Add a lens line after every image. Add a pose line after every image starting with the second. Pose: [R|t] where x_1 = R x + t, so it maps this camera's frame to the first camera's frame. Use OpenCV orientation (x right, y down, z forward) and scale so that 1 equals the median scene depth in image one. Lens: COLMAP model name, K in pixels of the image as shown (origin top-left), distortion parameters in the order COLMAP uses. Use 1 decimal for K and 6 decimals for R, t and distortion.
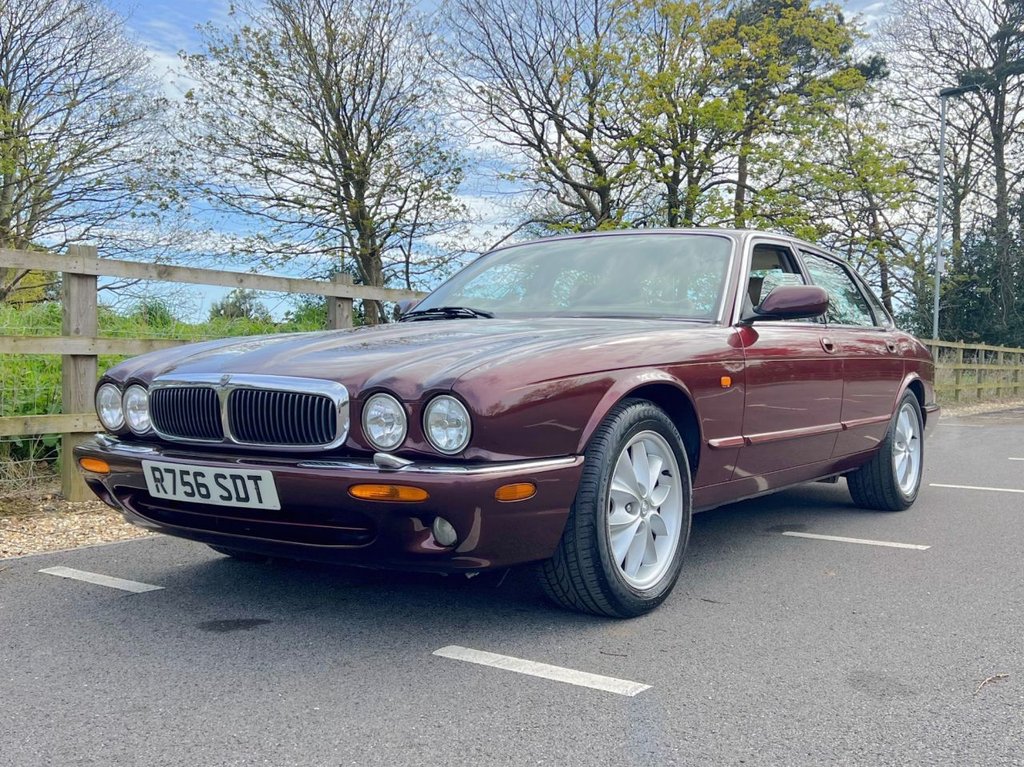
lens RADIAL K [[1016.2, 0, 534.6], [0, 1016.2, 380.0], [0, 0, 1]] dist [0.037009, -0.032930]
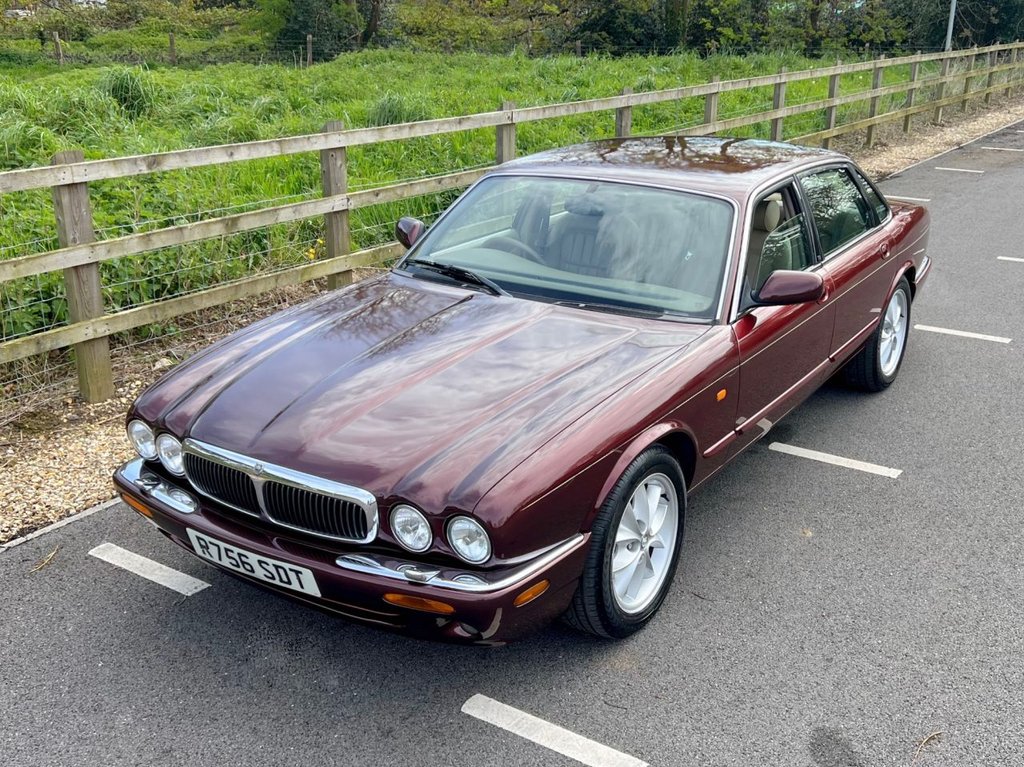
lens RADIAL K [[1027.7, 0, 567.5], [0, 1027.7, 383.5], [0, 0, 1]] dist [0.013608, 0.019582]
pose [[0.999320, -0.013723, 0.034227, -0.012694], [0.003487, 0.959179, 0.282777, -0.392991], [-0.036710, -0.282465, 0.958575, -0.029583]]
